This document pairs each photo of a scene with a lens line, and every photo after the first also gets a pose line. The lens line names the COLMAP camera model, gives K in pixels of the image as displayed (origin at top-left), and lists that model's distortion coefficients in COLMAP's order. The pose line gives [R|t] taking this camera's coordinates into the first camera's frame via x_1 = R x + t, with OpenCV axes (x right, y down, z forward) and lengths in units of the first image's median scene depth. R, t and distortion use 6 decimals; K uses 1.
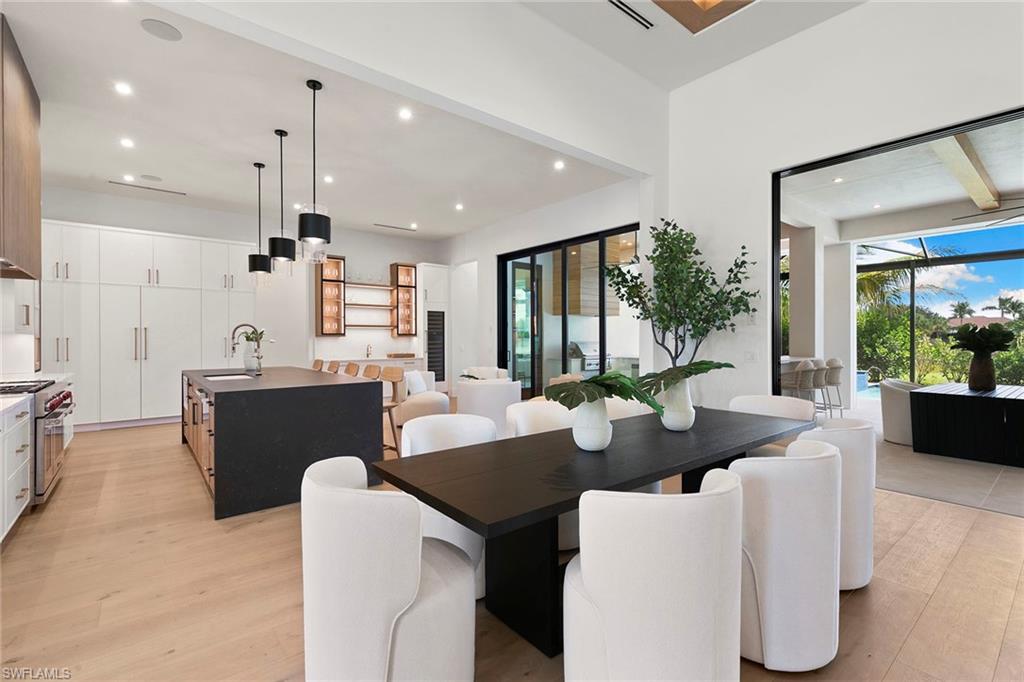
lens RADIAL K [[460.2, 0, 514.5], [0, 460.2, 340.0], [0, 0, 1]] dist [0.012203, -0.000298]
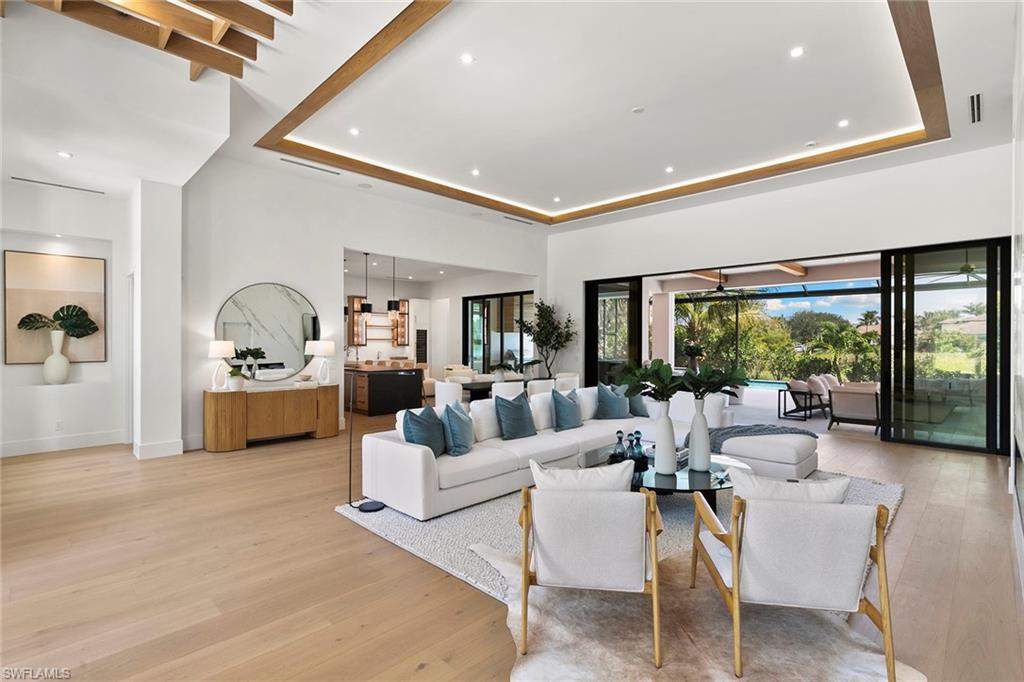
lens RADIAL K [[478.0, 0, 516.2], [0, 478.0, 339.1], [0, 0, 1]] dist [0.000390, -0.000843]
pose [[0.994495, 0.005843, 0.104617, -0.023229], [-0.005133, 0.999962, -0.007052, -0.021659], [-0.104654, 0.006476, 0.994488, -0.659963]]
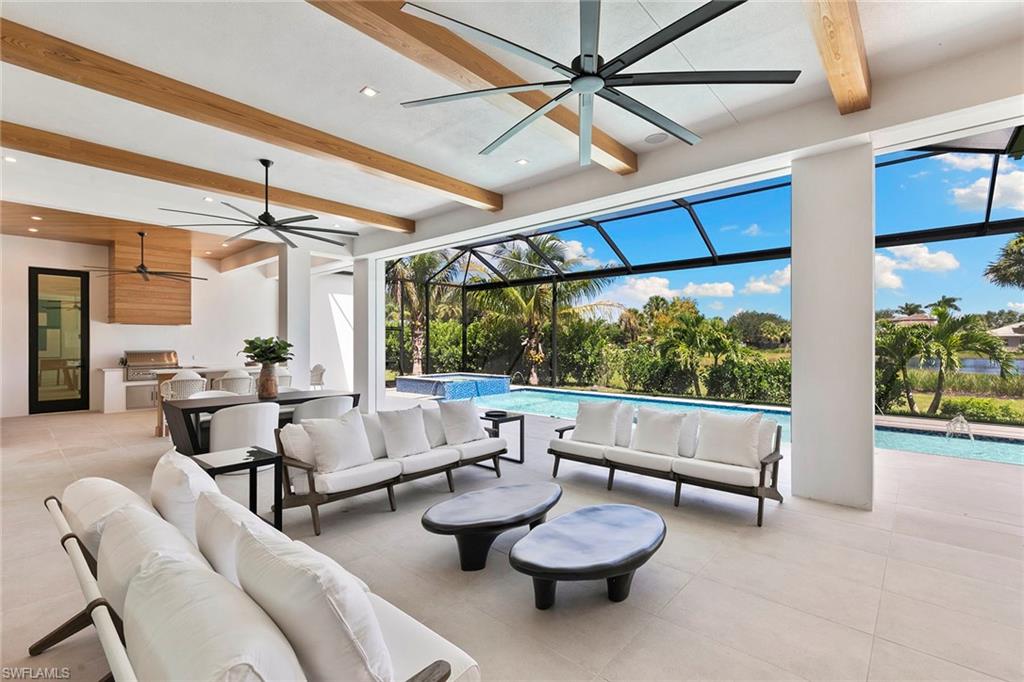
lens RADIAL K [[460.2, 0, 514.2], [0, 460.2, 344.4], [0, 0, 1]] dist [0.012203, -0.000298]
pose [[0.988136, -0.000961, 0.153580, 0.846277], [0.001079, 0.999999, -0.000680, -0.008837], [-0.153579, 0.000837, 0.988136, -0.110053]]
